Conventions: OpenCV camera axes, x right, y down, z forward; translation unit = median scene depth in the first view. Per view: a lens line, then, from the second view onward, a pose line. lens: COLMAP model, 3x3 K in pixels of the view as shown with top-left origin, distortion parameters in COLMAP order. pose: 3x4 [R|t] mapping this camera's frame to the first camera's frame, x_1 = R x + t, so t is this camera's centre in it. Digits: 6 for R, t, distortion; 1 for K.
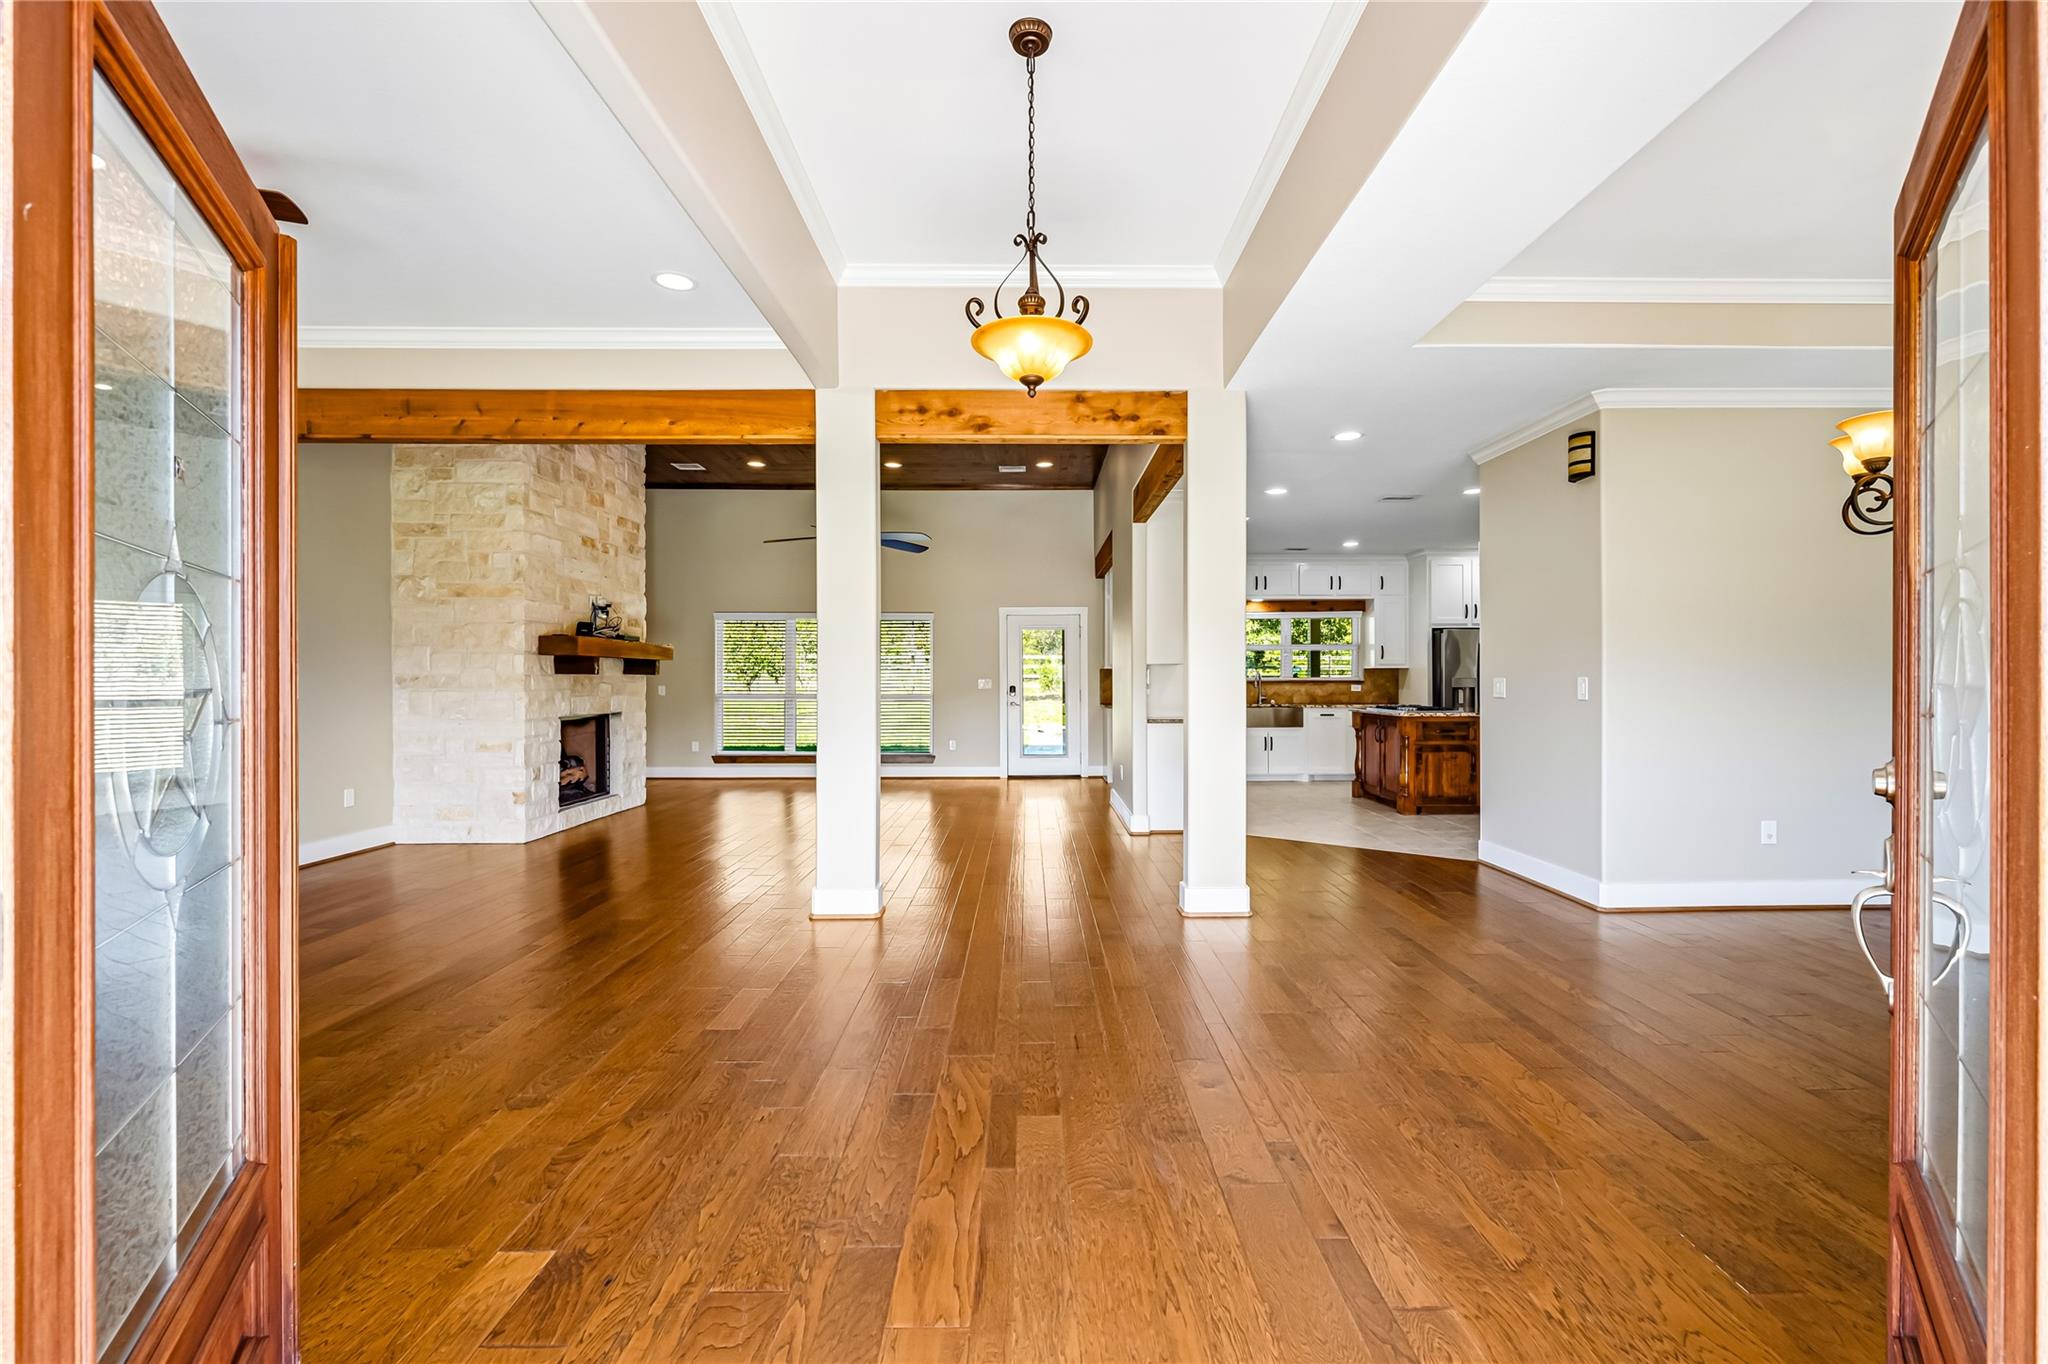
lens RADIAL K [[874.3, 0, 1040.8], [0, 874.3, 679.9], [0, 0, 1]] dist [0.001411, -0.000060]
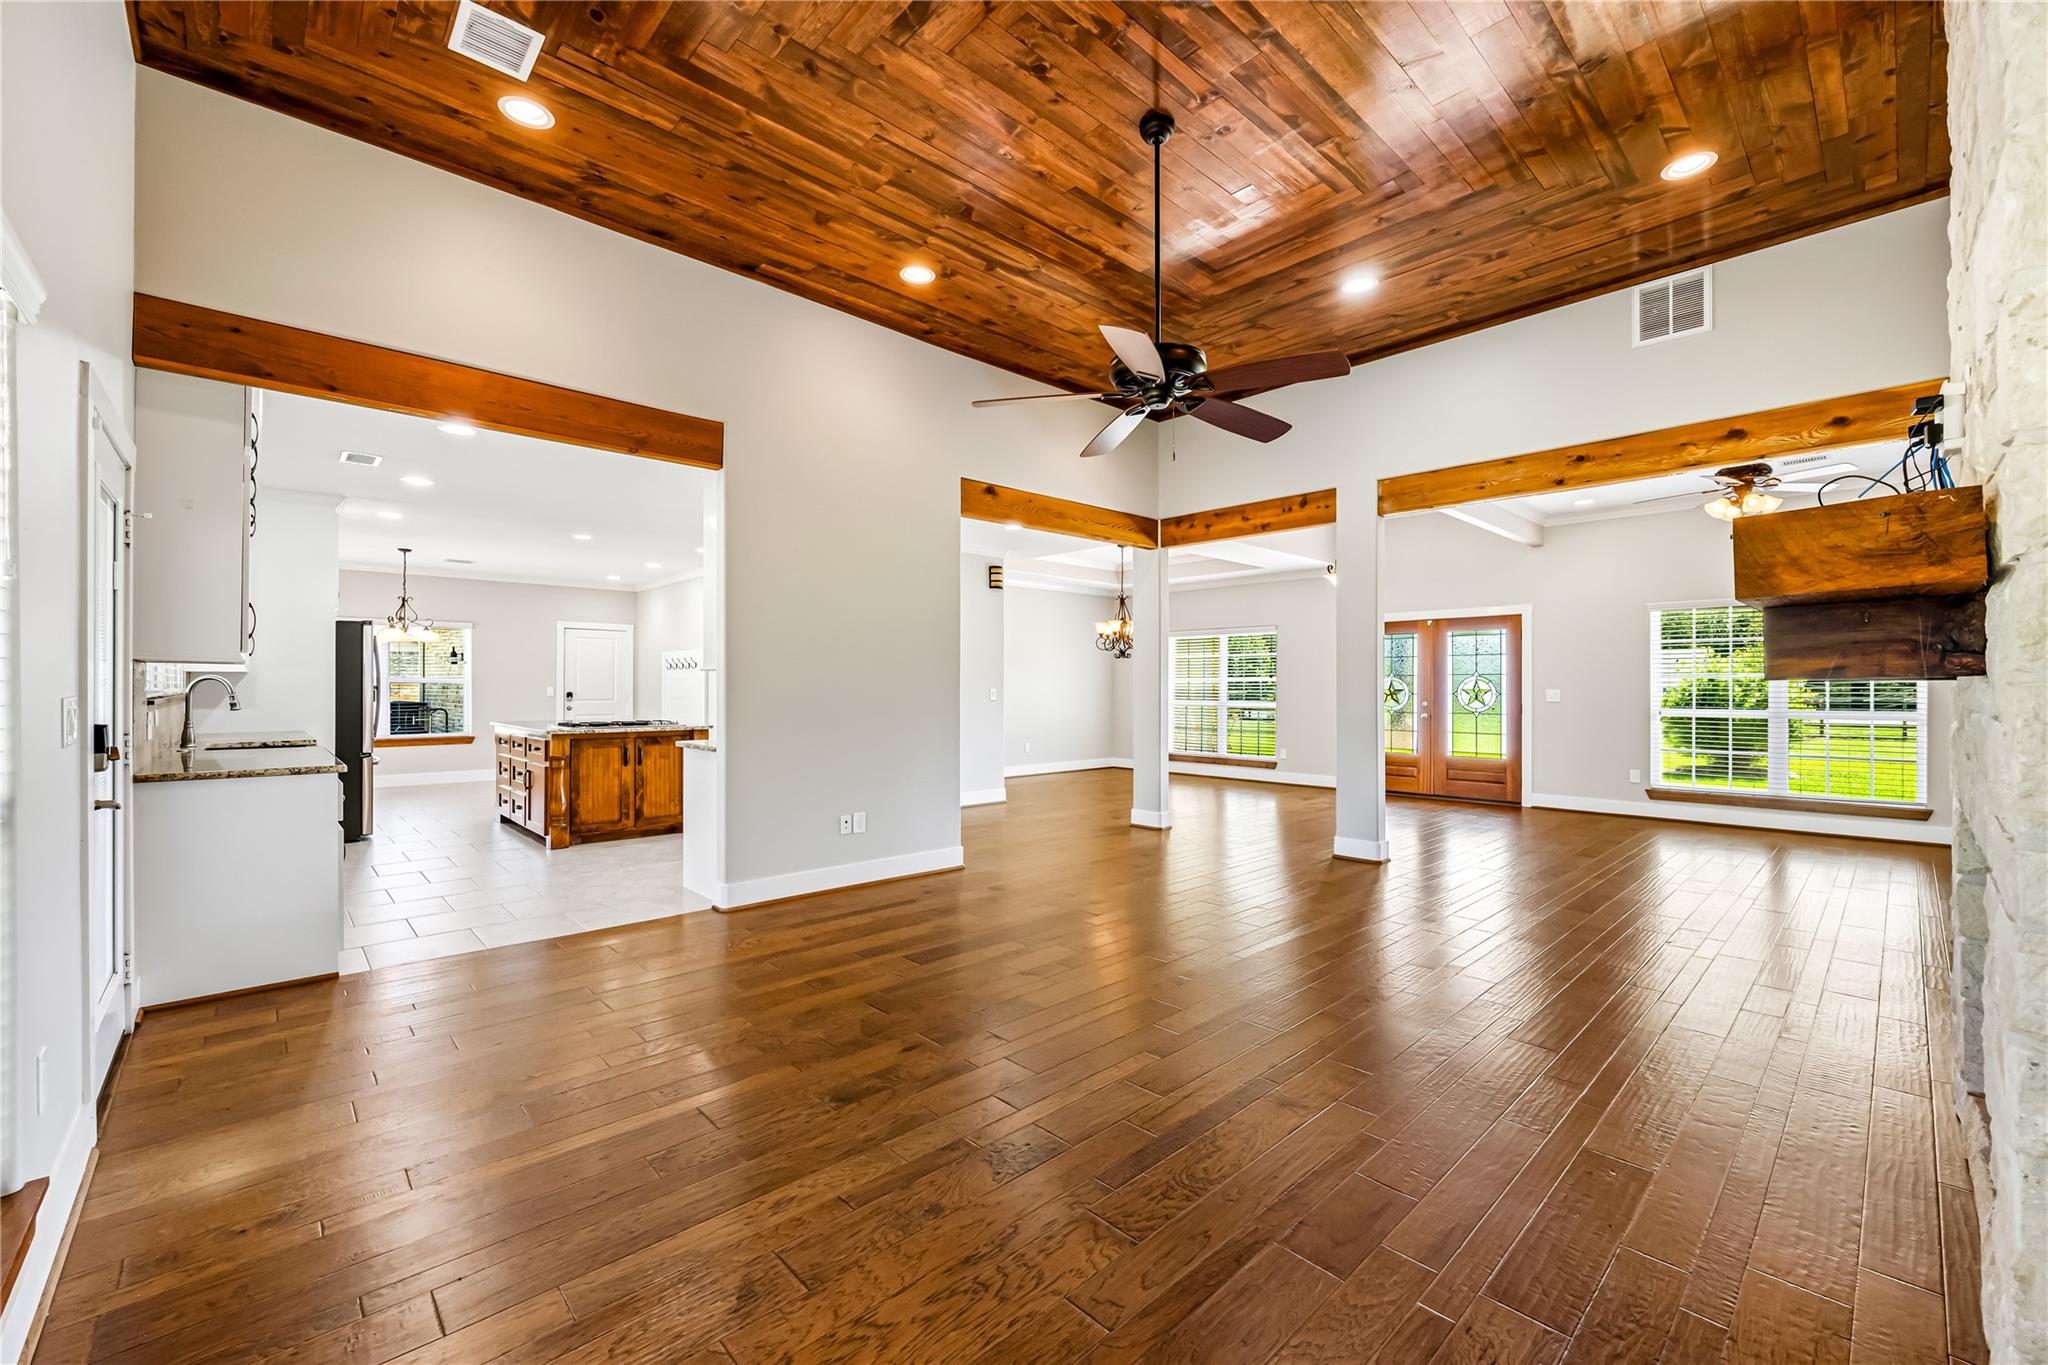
lens RADIAL K [[826.6, 0, 1018.6], [0, 826.6, 687.1], [0, 0, 1]] dist [-0.001259, -0.000187]
pose [[-0.669248, 0.001891, 0.743036, -0.514824], [0.002104, 0.999998, -0.000650, -0.003914], [-0.743036, 0.001129, -0.669251, 1.409628]]
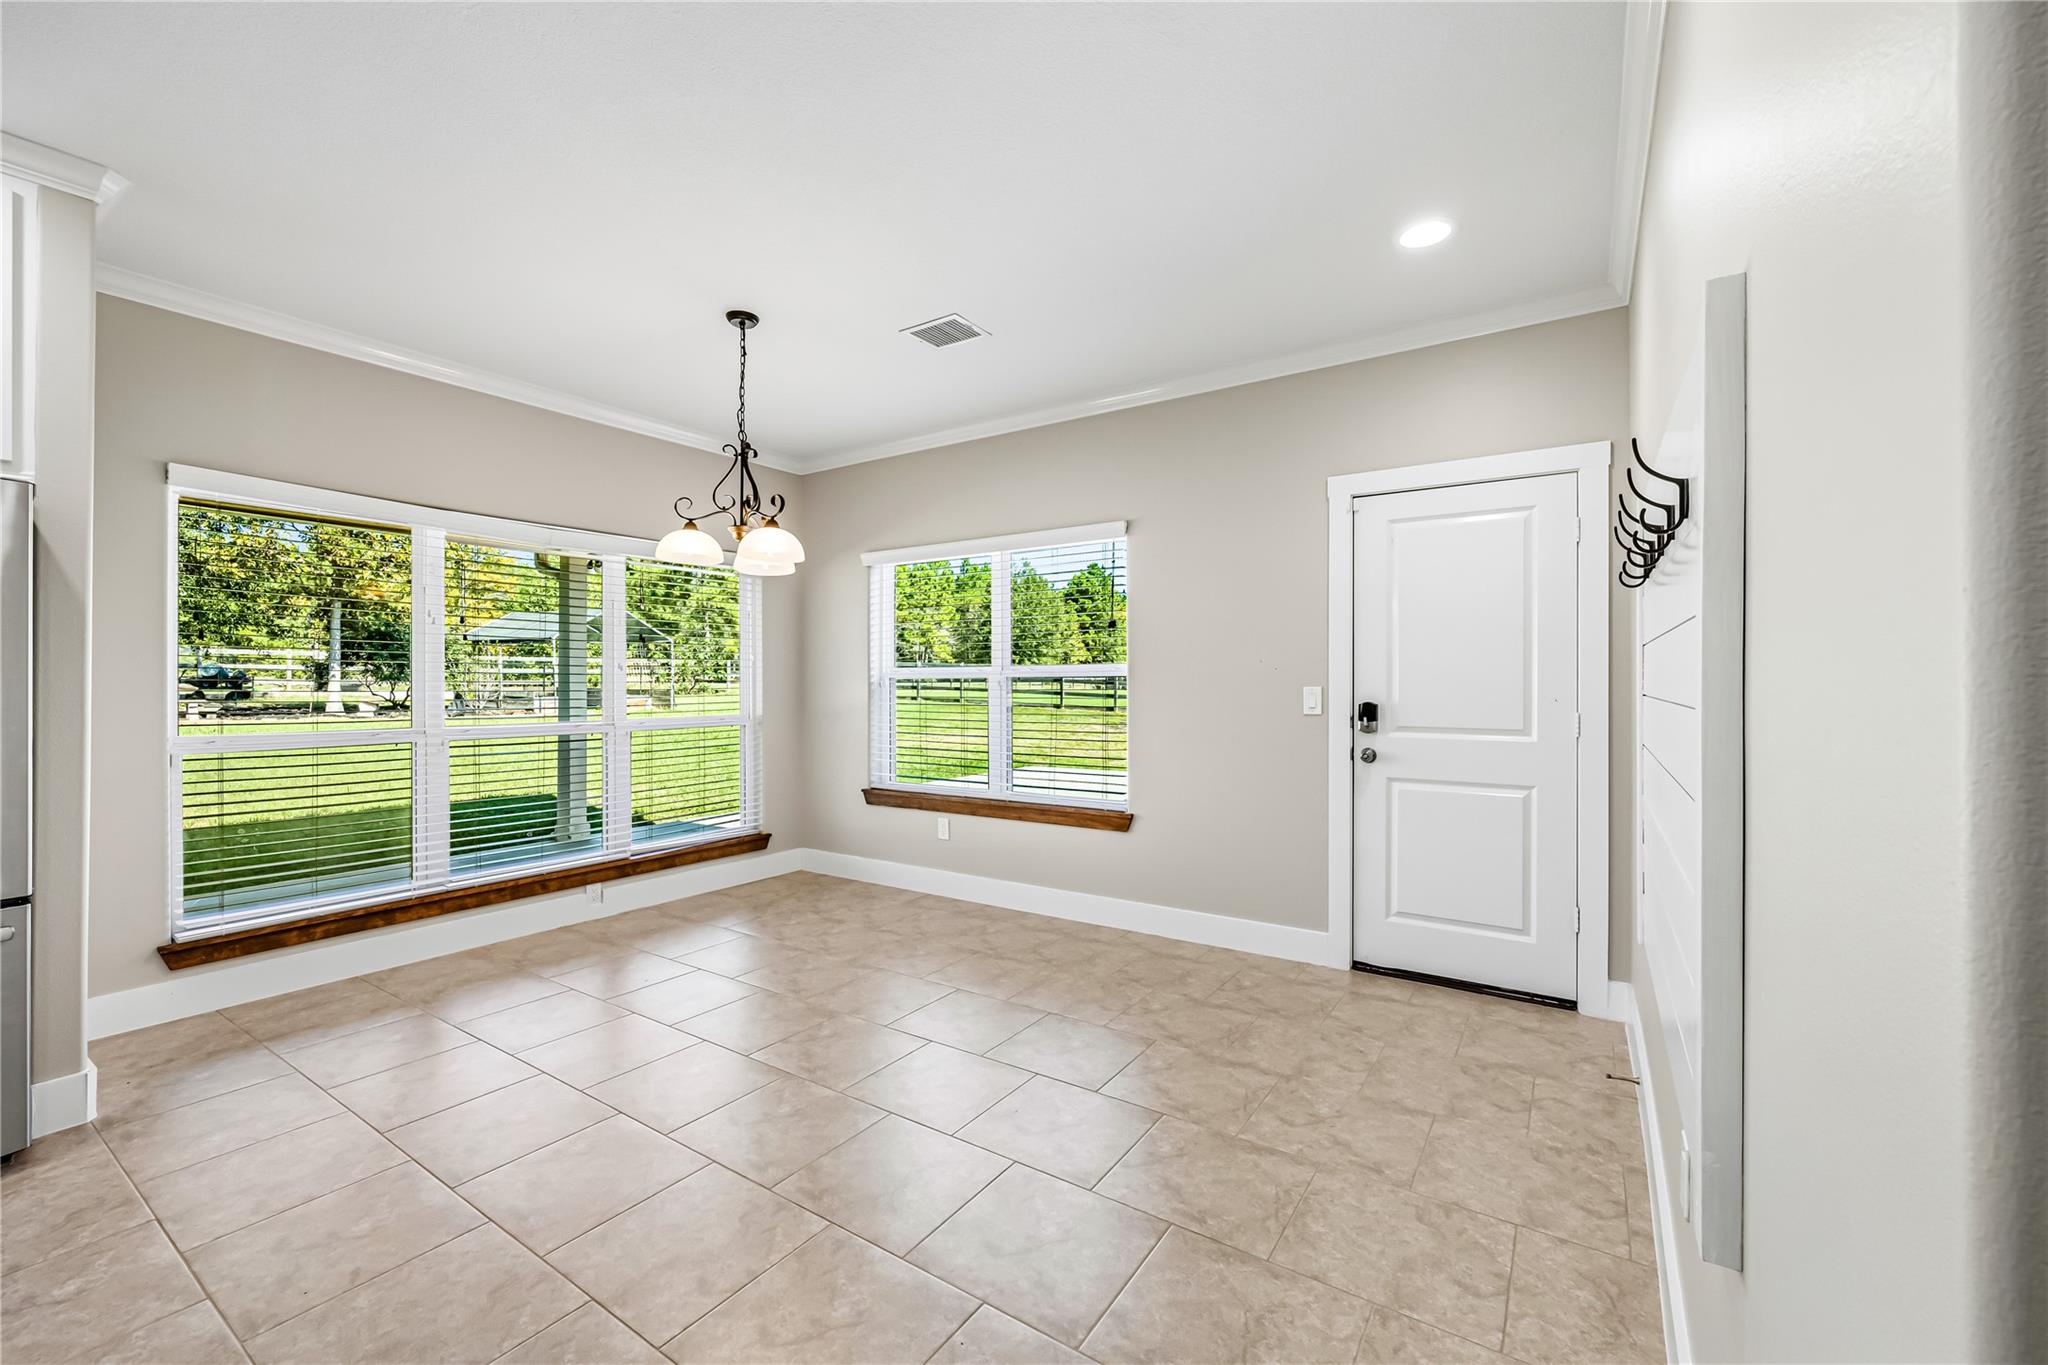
lens RADIAL K [[826.6, 0, 1018.6], [0, 826.6, 687.1], [0, 0, 1]] dist [-0.001259, -0.000187]
pose [[0.581327, 0.001341, 0.813669, 0.697219], [-0.001833, 0.999998, -0.000339, -0.005953], [-0.813668, -0.001295, 0.581329, 0.886150]]
